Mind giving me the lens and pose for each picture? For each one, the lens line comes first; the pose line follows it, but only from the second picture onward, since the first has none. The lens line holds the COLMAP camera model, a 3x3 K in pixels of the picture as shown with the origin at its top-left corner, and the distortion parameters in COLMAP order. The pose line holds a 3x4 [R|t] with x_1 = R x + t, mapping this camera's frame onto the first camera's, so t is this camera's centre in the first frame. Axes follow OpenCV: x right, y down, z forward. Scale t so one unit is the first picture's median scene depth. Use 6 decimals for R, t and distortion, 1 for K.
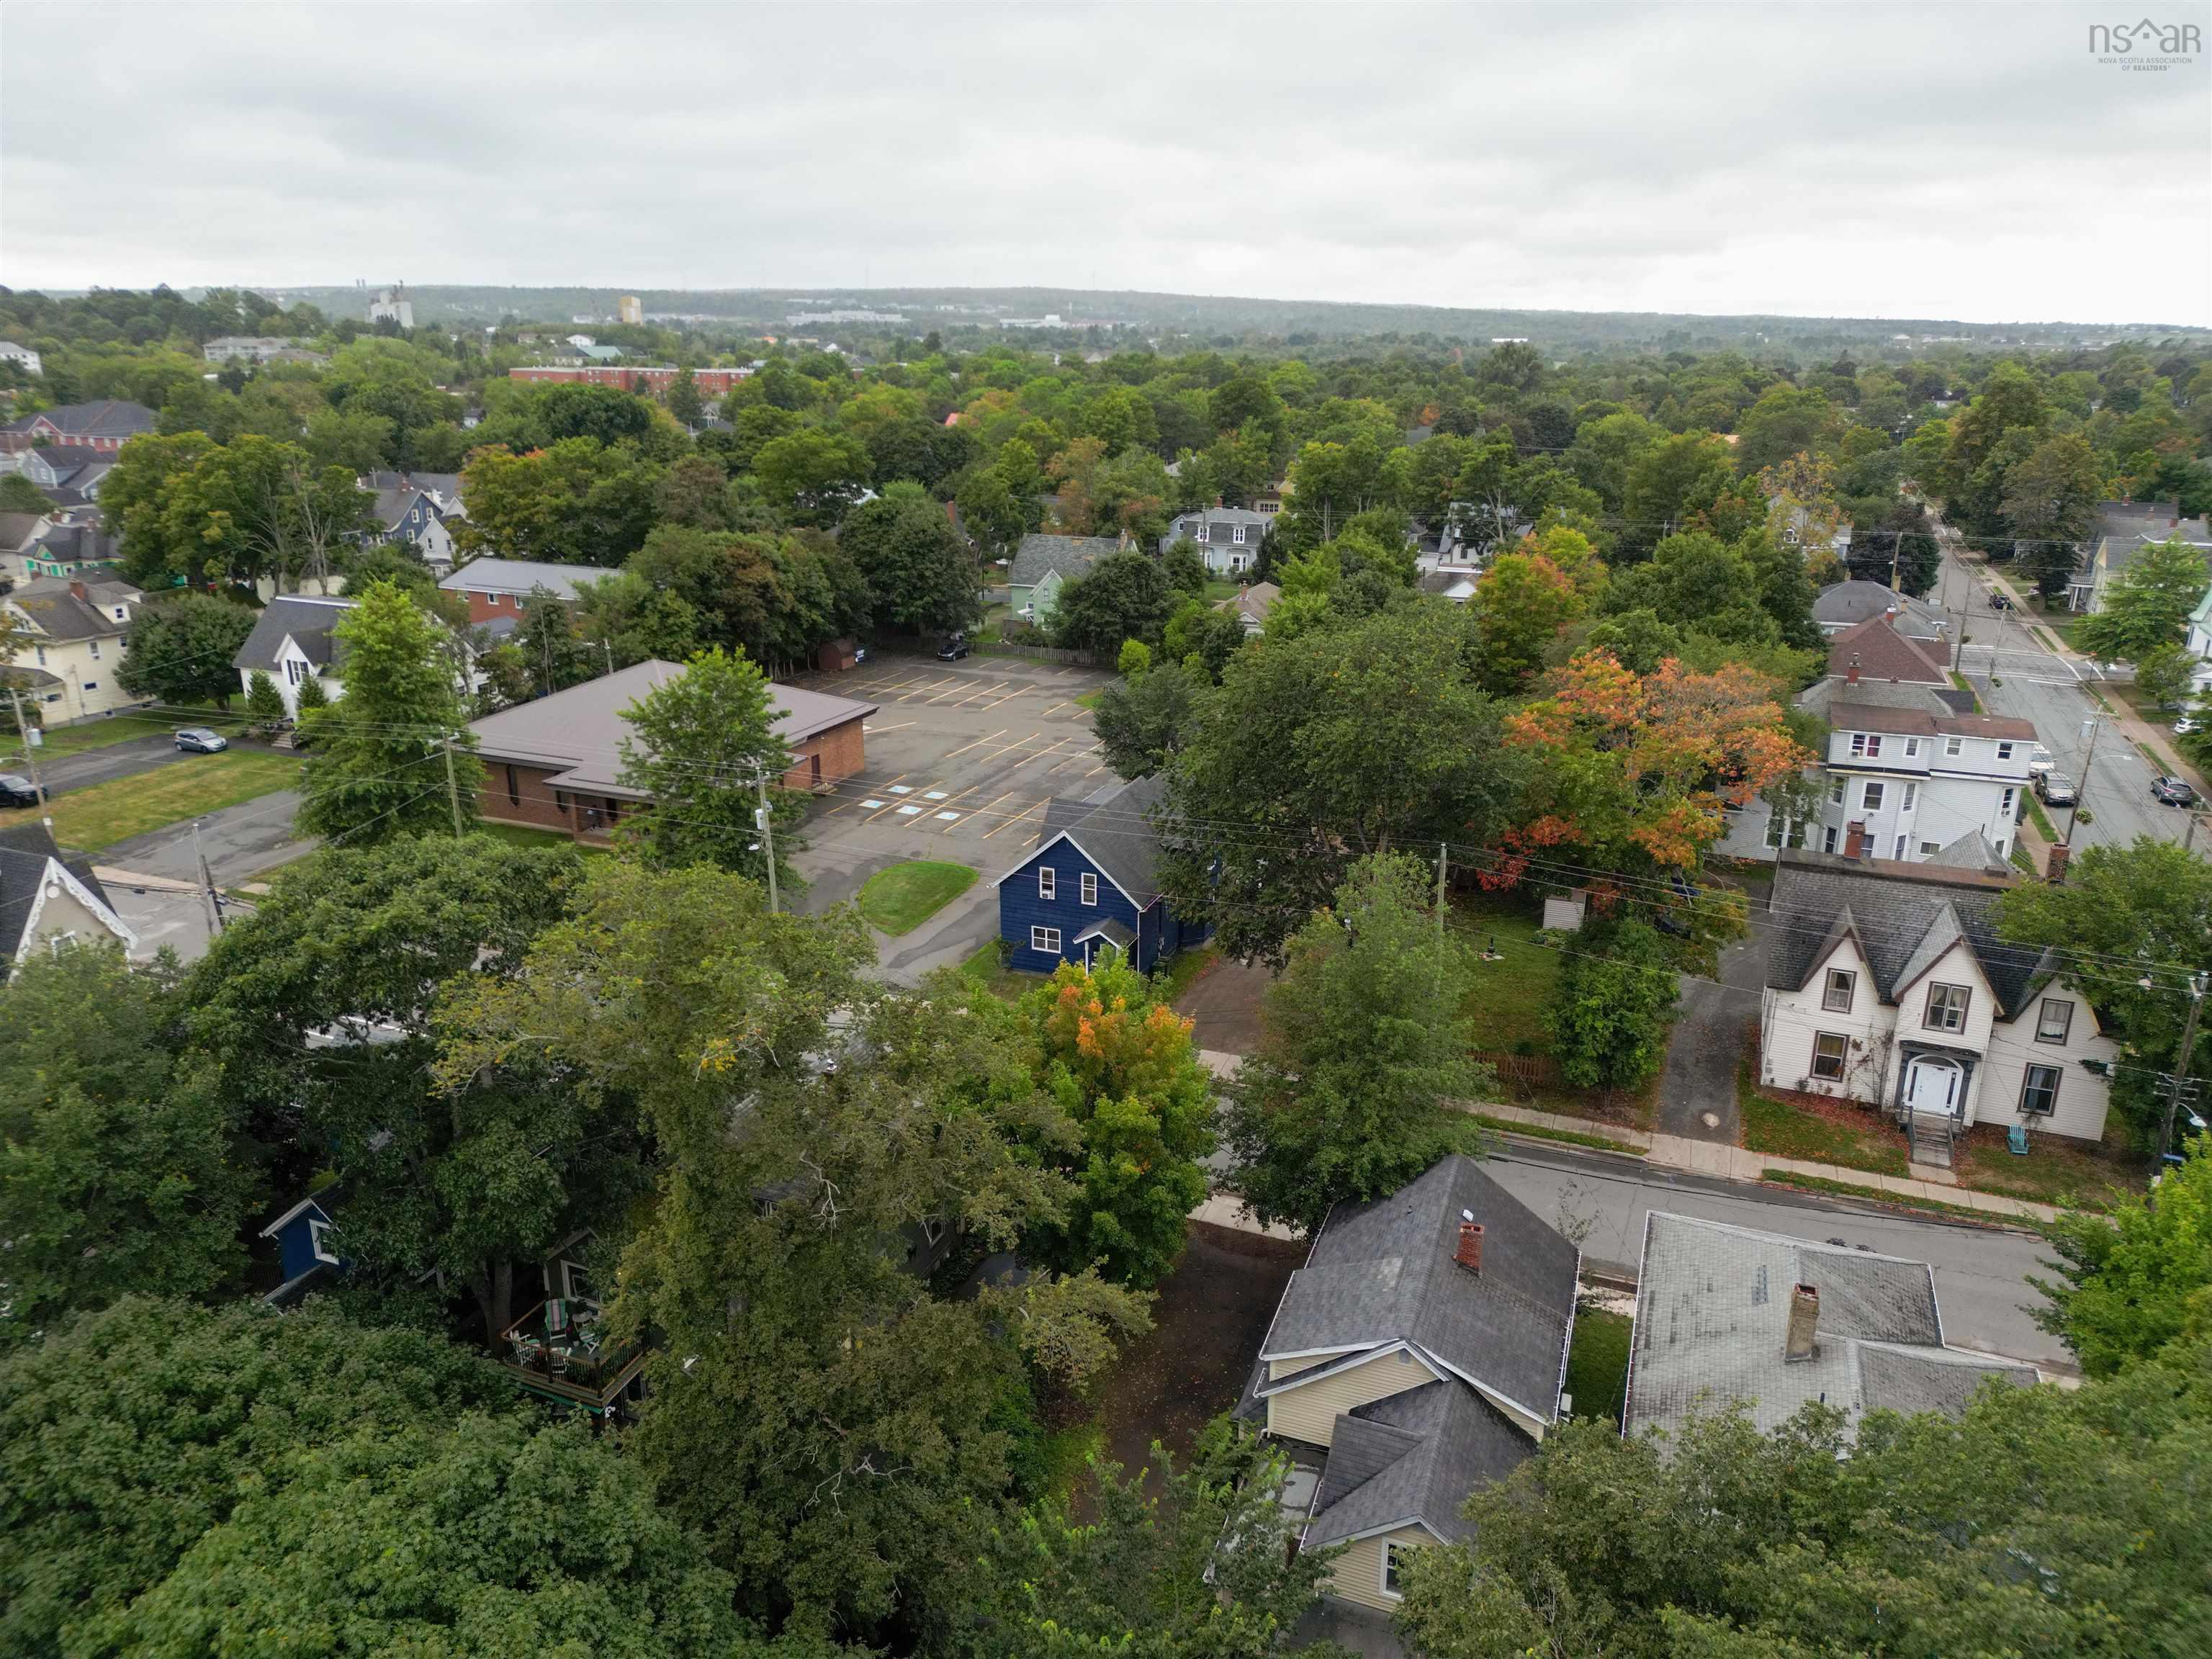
lens RADIAL K [[1535.0, 0, 1106.9], [0, 1535.0, 825.5], [0, 0, 1]] dist [0.062216, -0.053442]
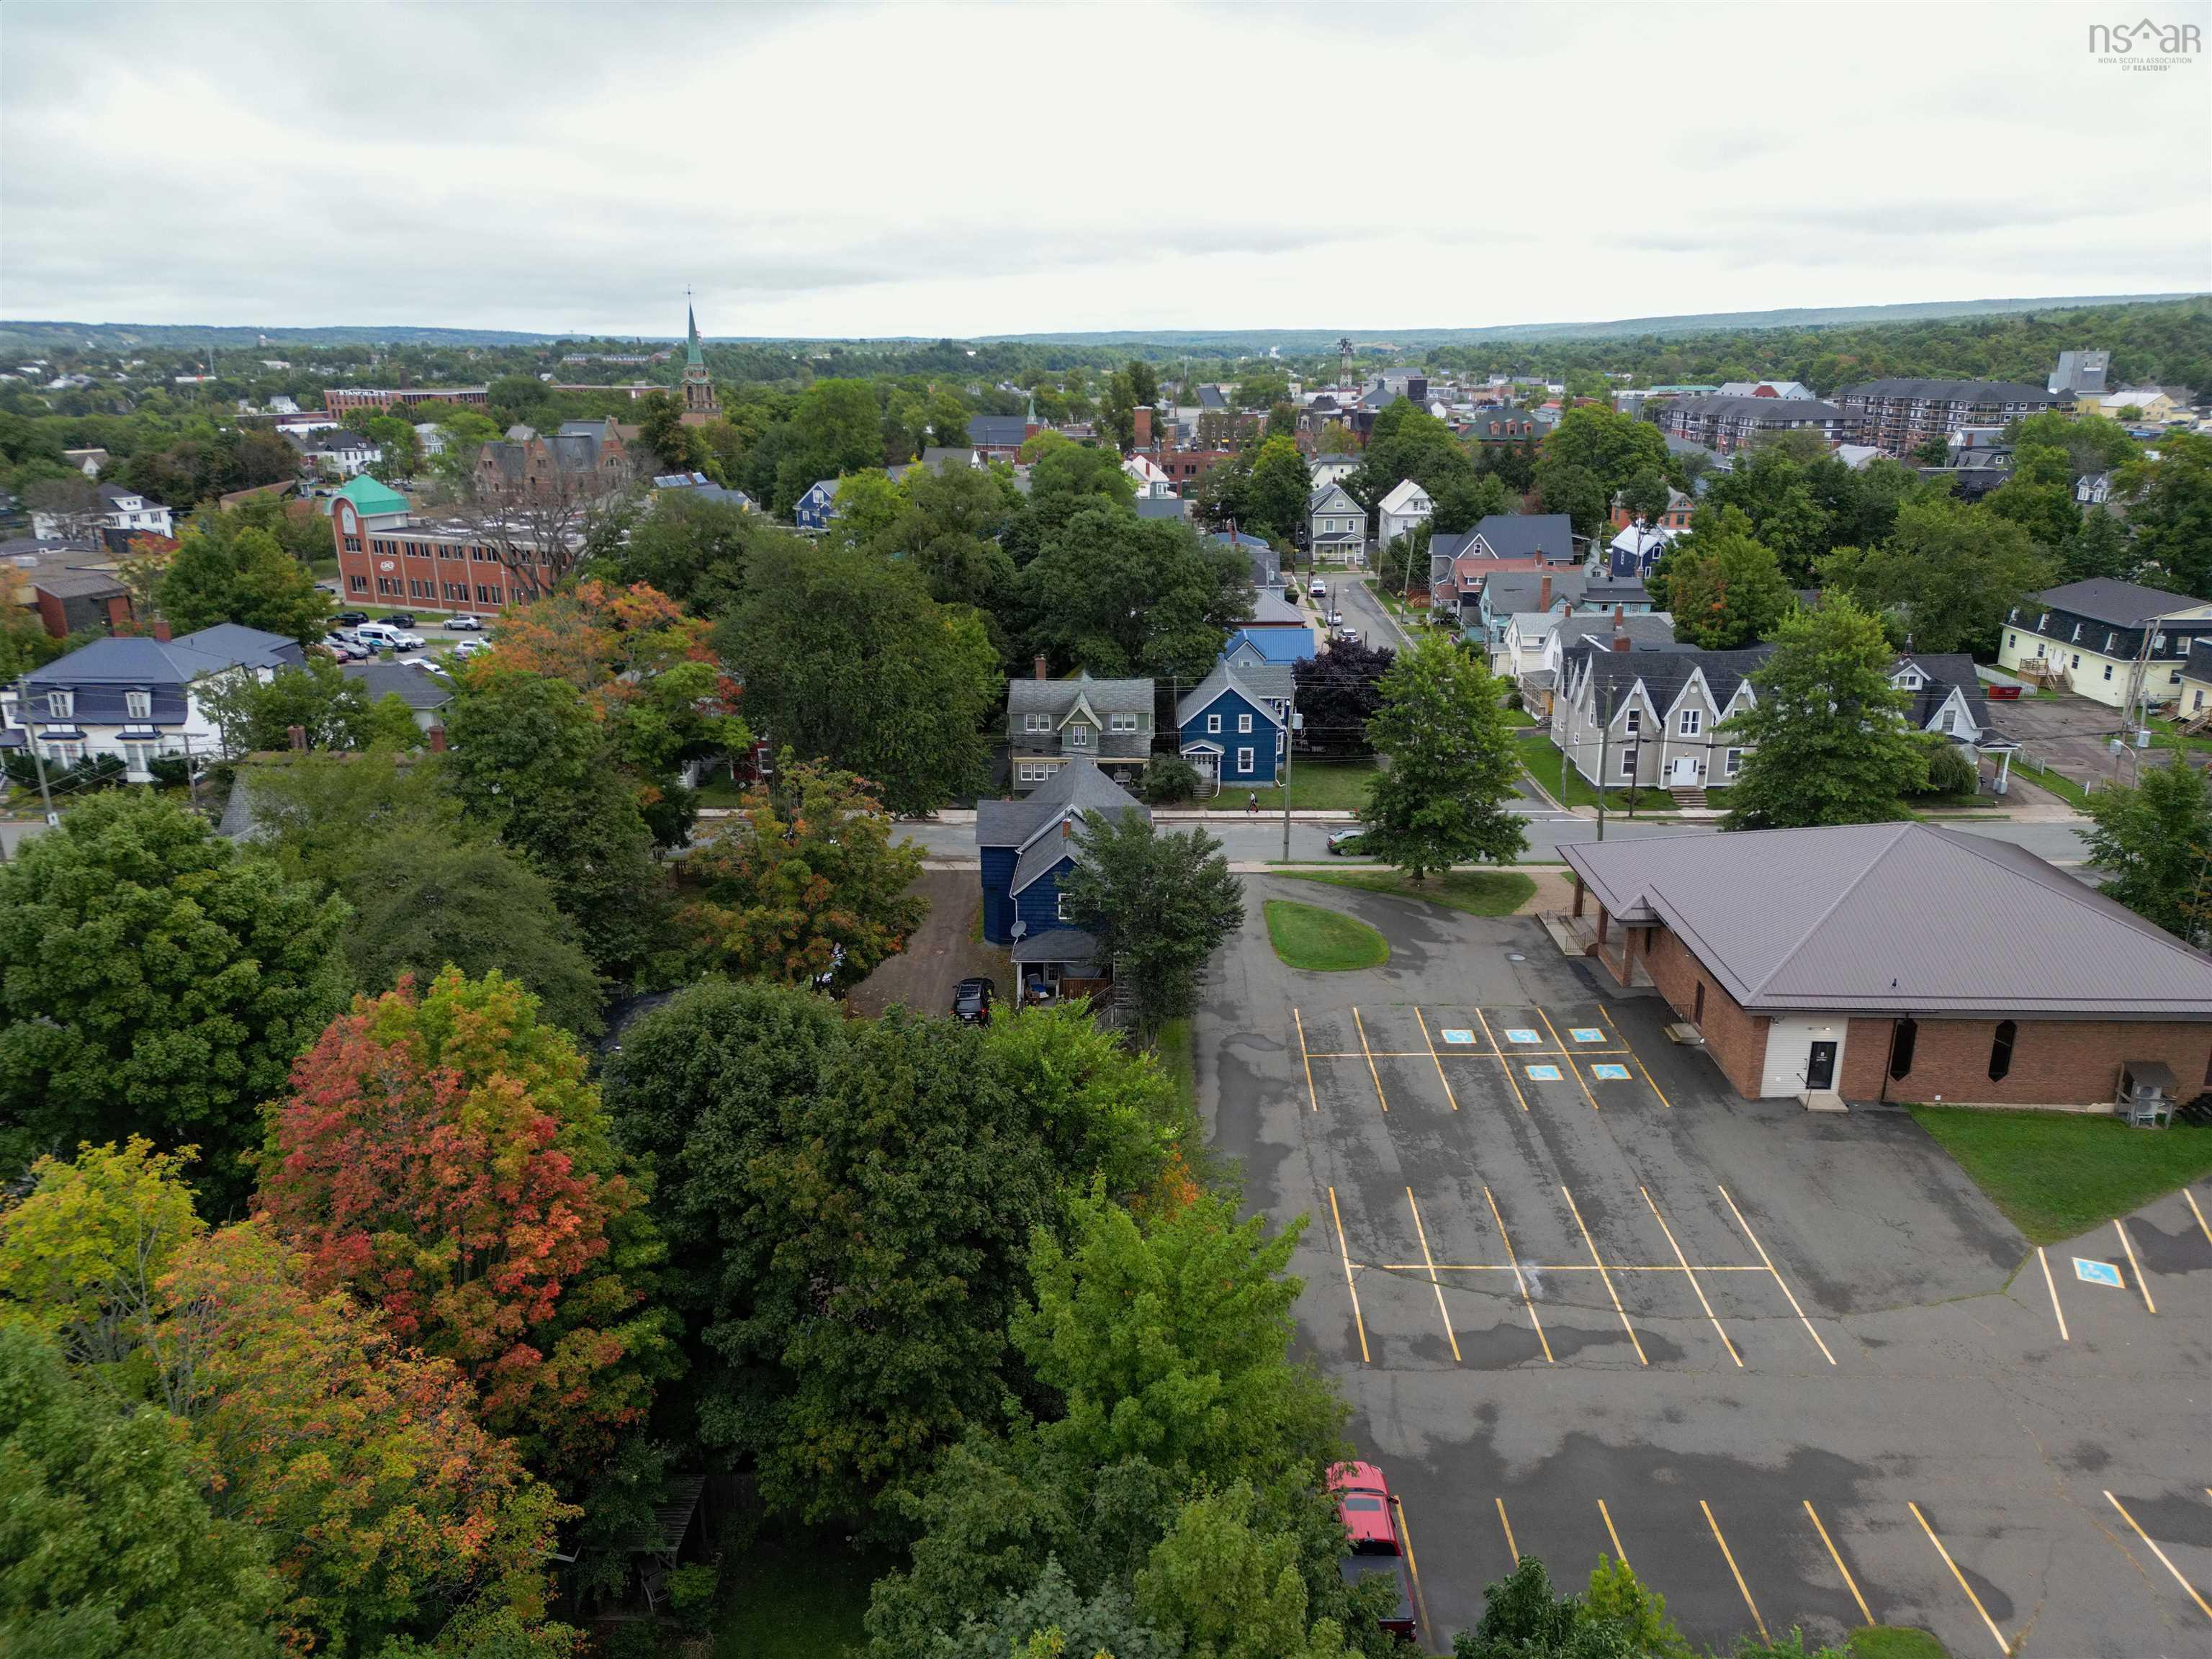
lens RADIAL K [[1535.0, 0, 1103.7], [0, 1535.0, 843.6], [0, 0, 1]] dist [0.062216, -0.053442]
pose [[-0.932982, 0.110961, -0.342392, 0.261298], [-0.109059, 0.819417, 0.562728, -0.431274], [0.343003, 0.562356, -0.752400, 1.363228]]
